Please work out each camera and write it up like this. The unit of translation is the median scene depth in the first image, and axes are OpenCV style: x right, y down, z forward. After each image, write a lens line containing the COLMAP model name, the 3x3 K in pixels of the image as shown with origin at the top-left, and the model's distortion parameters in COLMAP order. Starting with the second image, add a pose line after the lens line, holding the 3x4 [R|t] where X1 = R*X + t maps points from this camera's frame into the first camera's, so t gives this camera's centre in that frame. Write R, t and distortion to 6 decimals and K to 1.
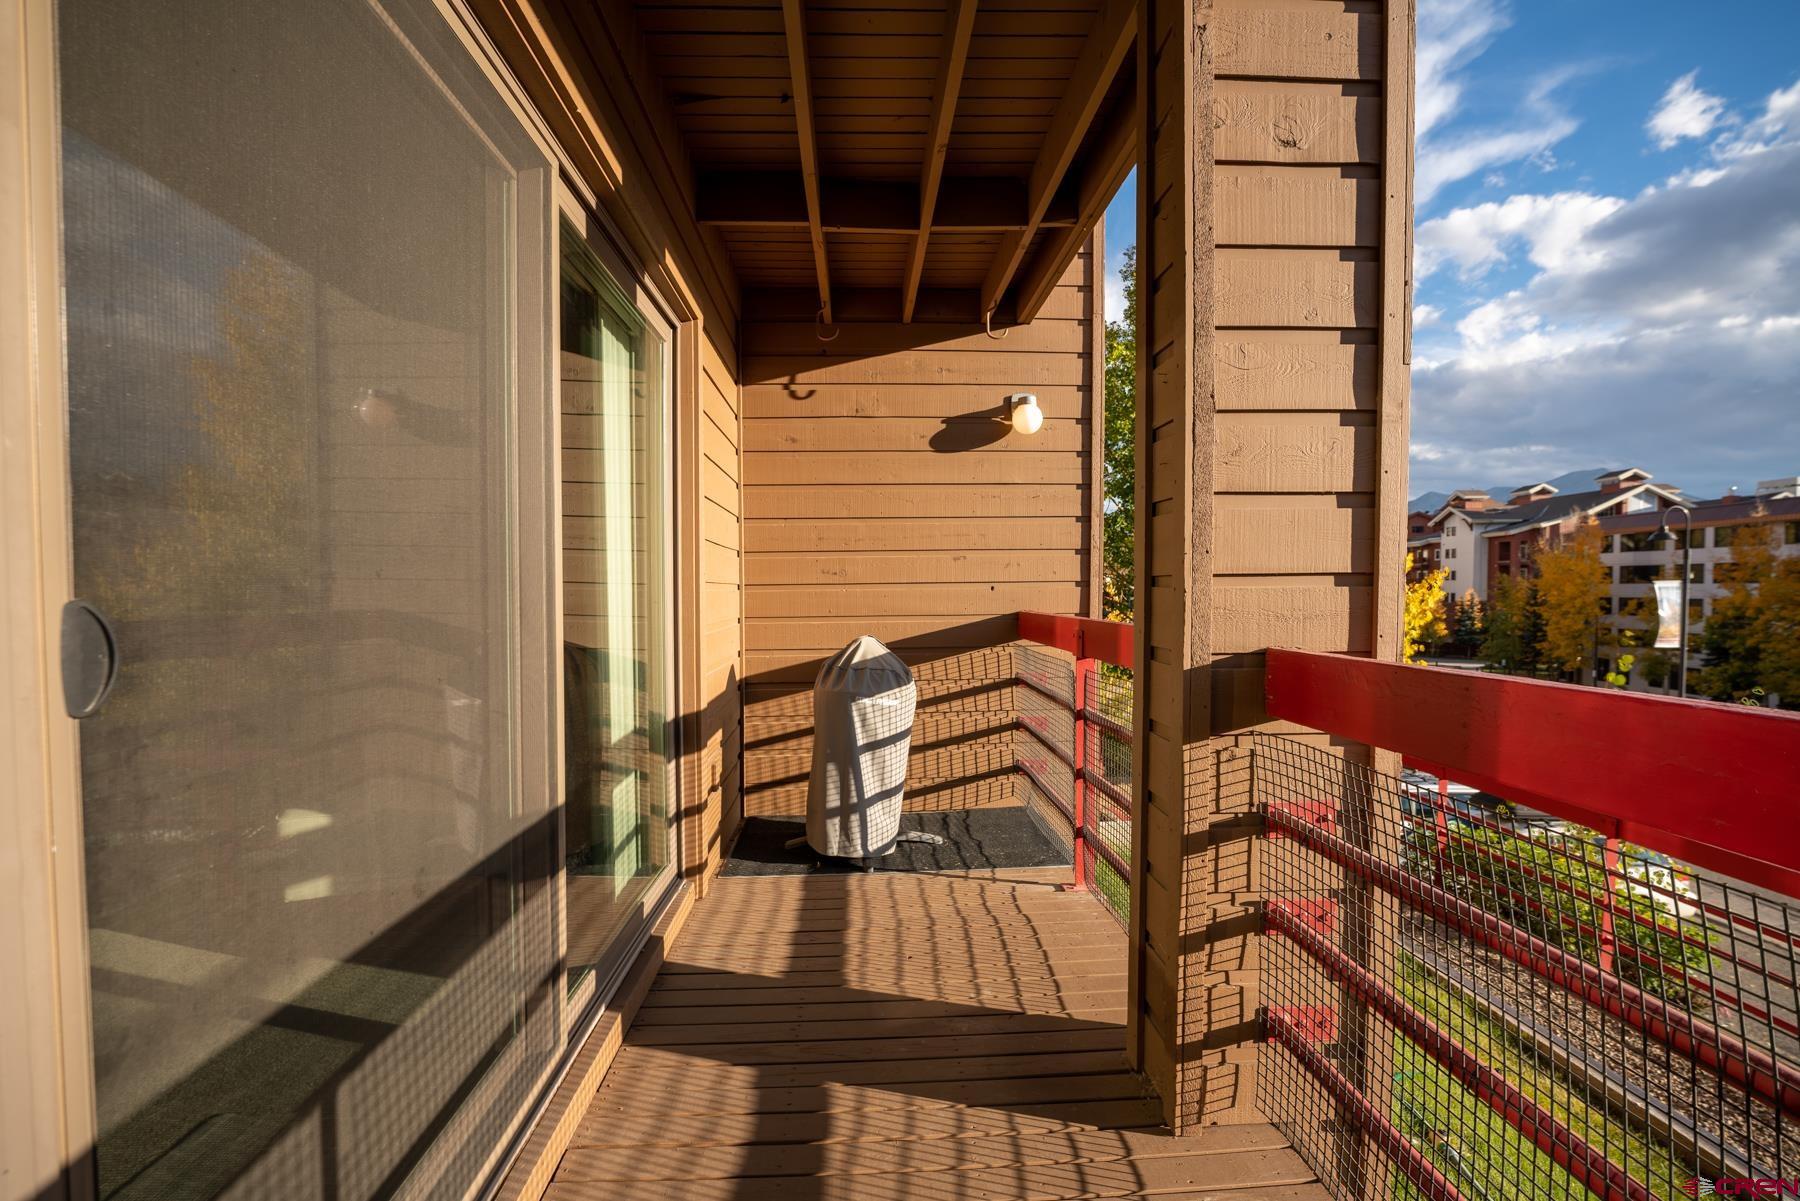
lens RADIAL K [[802.6, 0, 896.3], [0, 802.6, 612.5], [0, 0, 1]] dist [-0.004699, -0.000738]
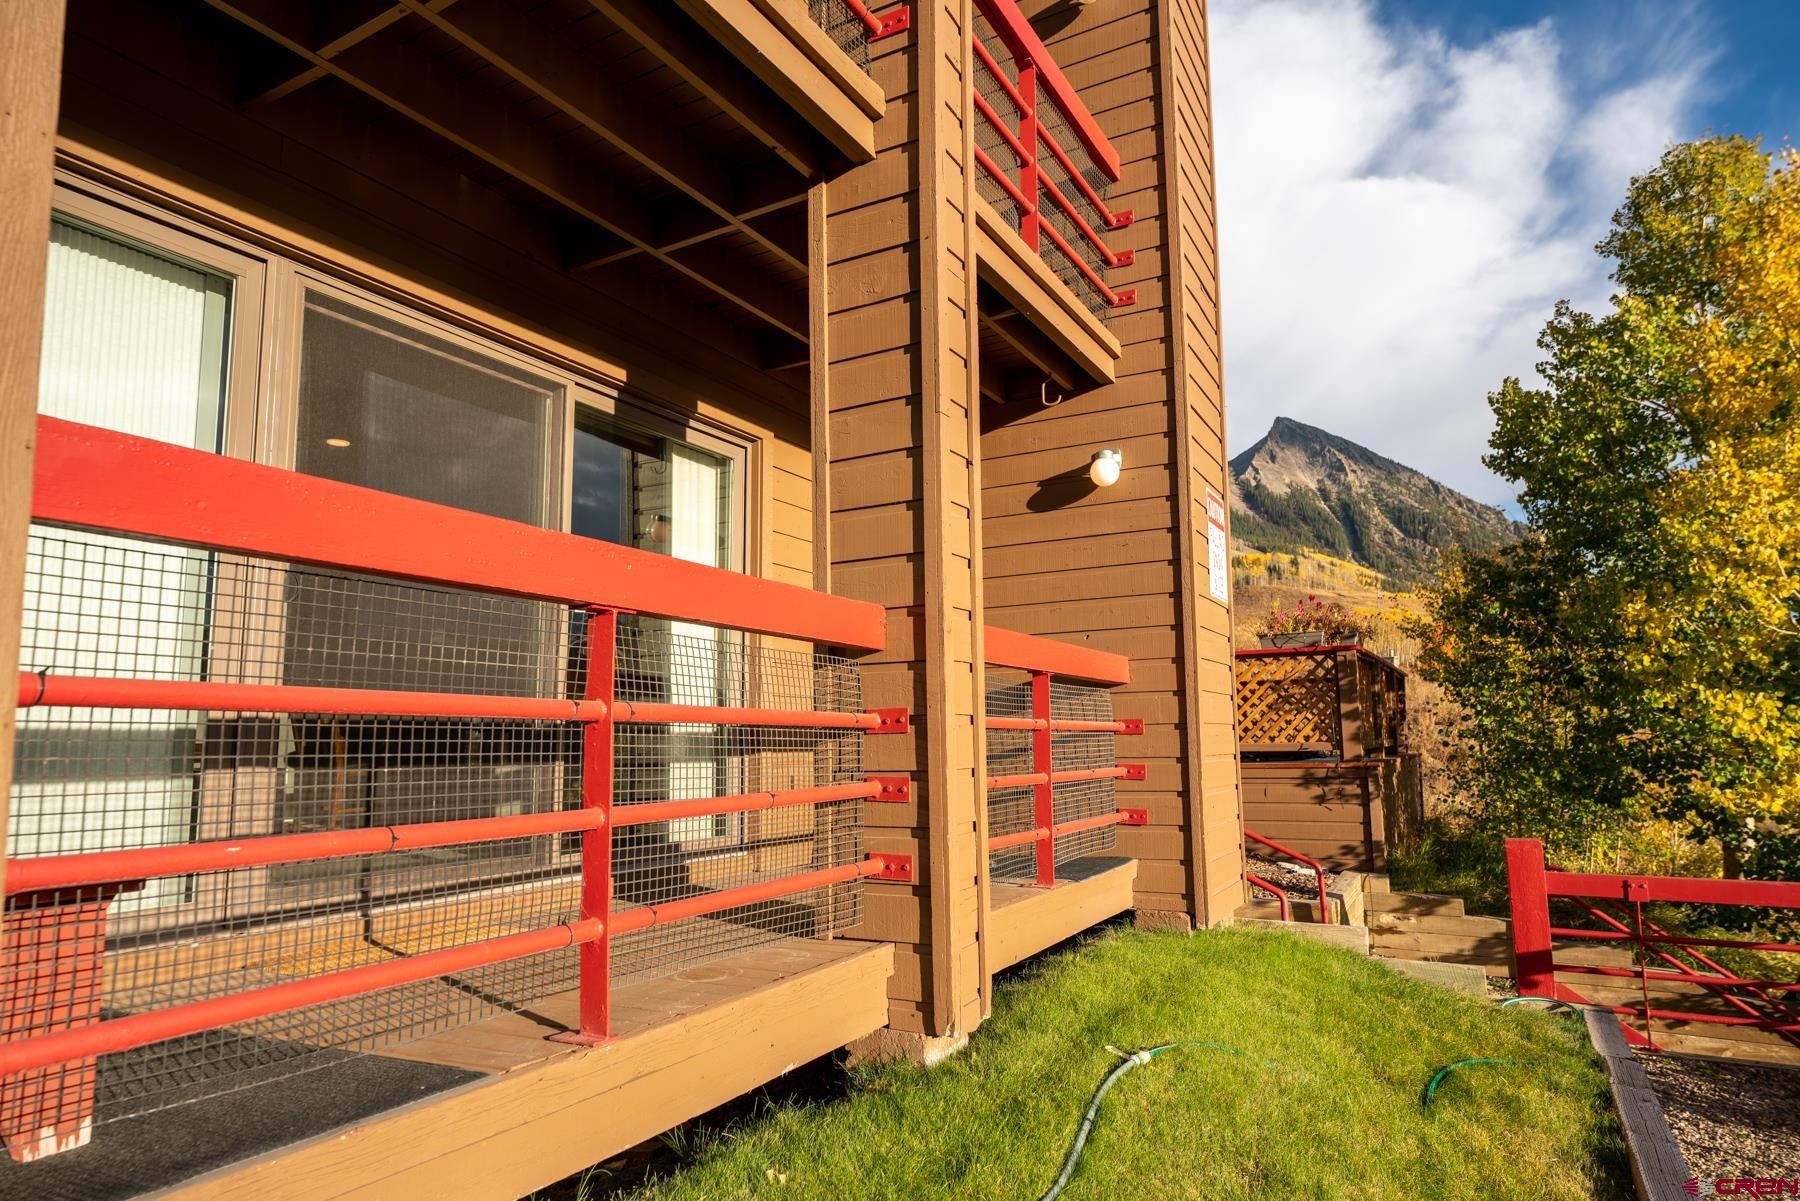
lens RADIAL K [[1067.0, 0, 898.7], [0, 1067.0, 631.5], [0, 0, 1]] dist [0.003439, -0.000379]
pose [[0.848100, -0.061639, -0.526239, 0.747140], [-0.008783, 0.991438, -0.130284, 0.167534], [0.529764, 0.115116, 0.840297, -0.314177]]
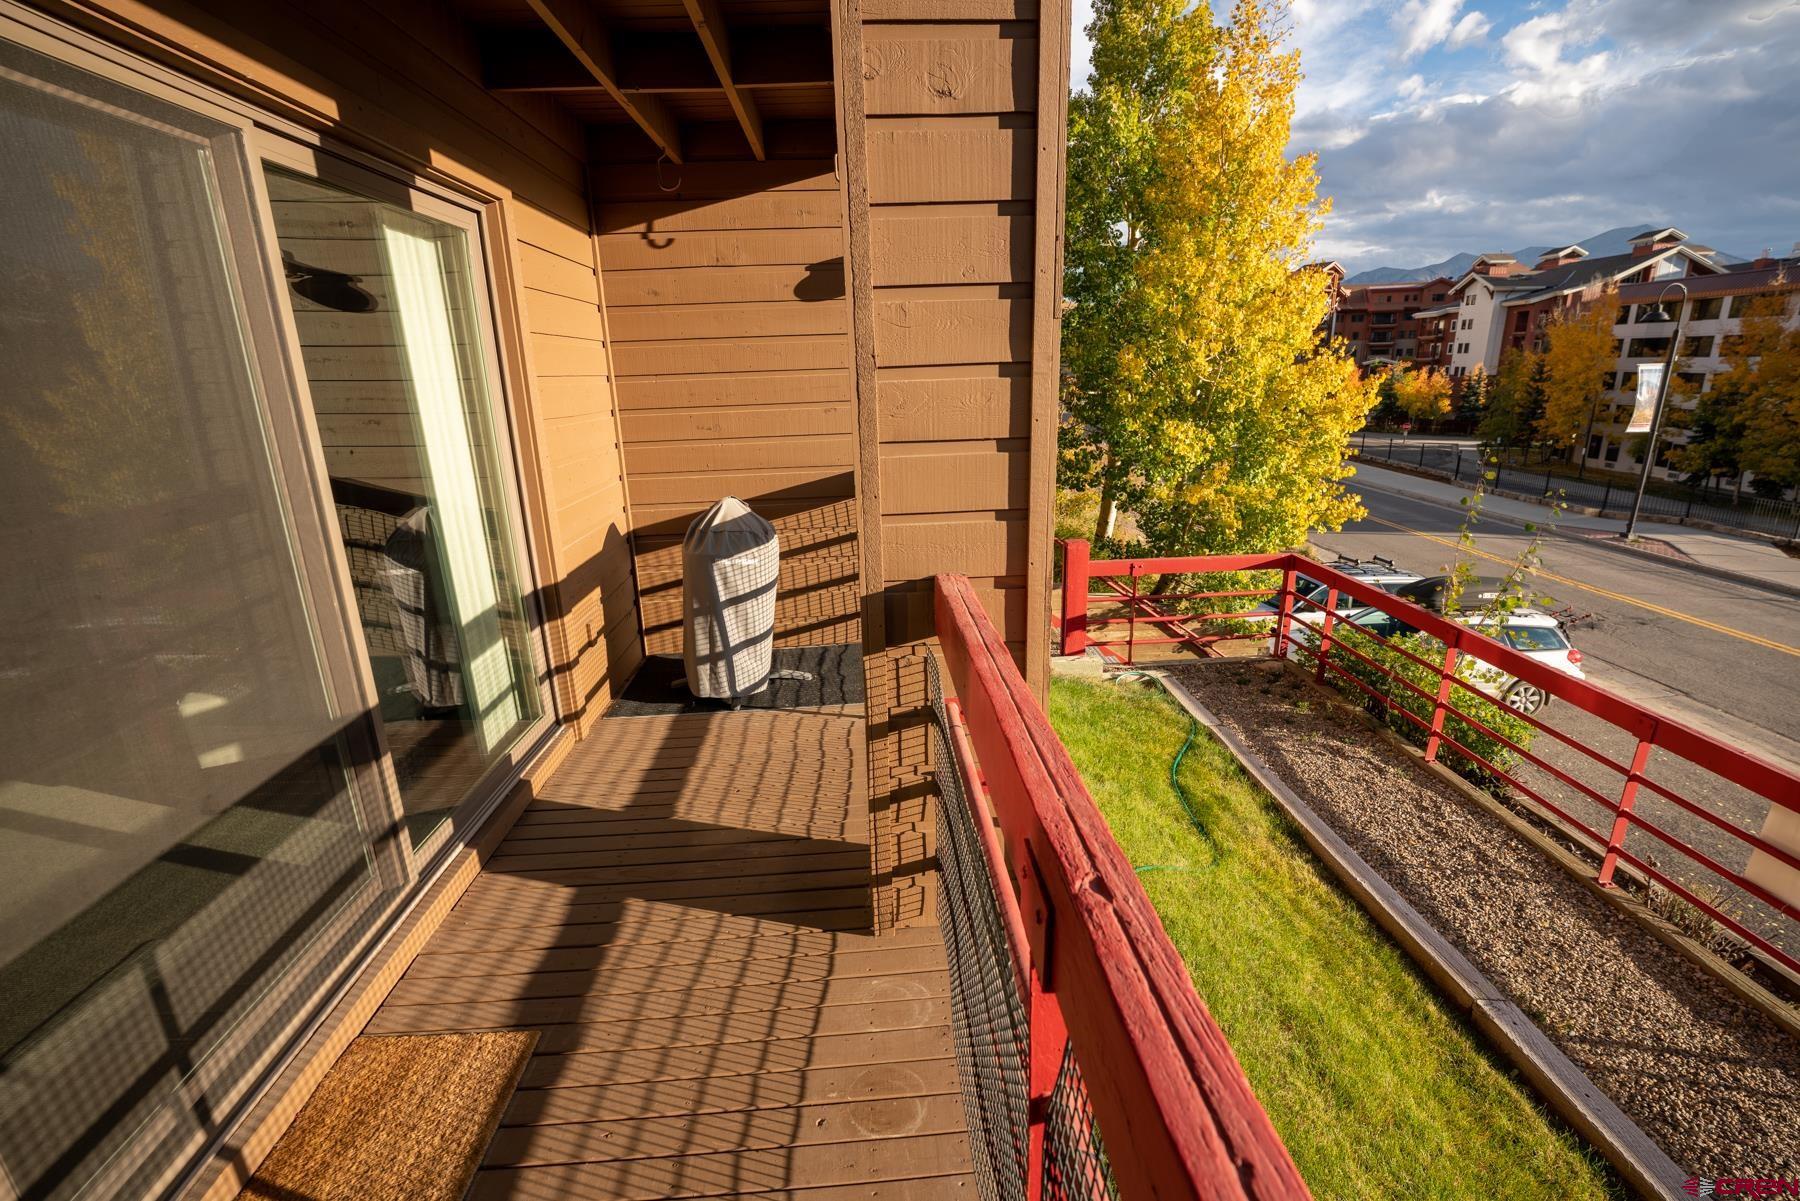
lens RADIAL K [[802.9, 0, 903.0], [0, 802.9, 605.8], [0, 0, 1]] dist [-0.016060, -0.000261]
pose [[0.999747, -0.022482, 0.000810, 0.196120], [0.021539, 0.966968, 0.253988, -0.099728], [-0.006494, -0.253906, 0.967207, -0.067492]]
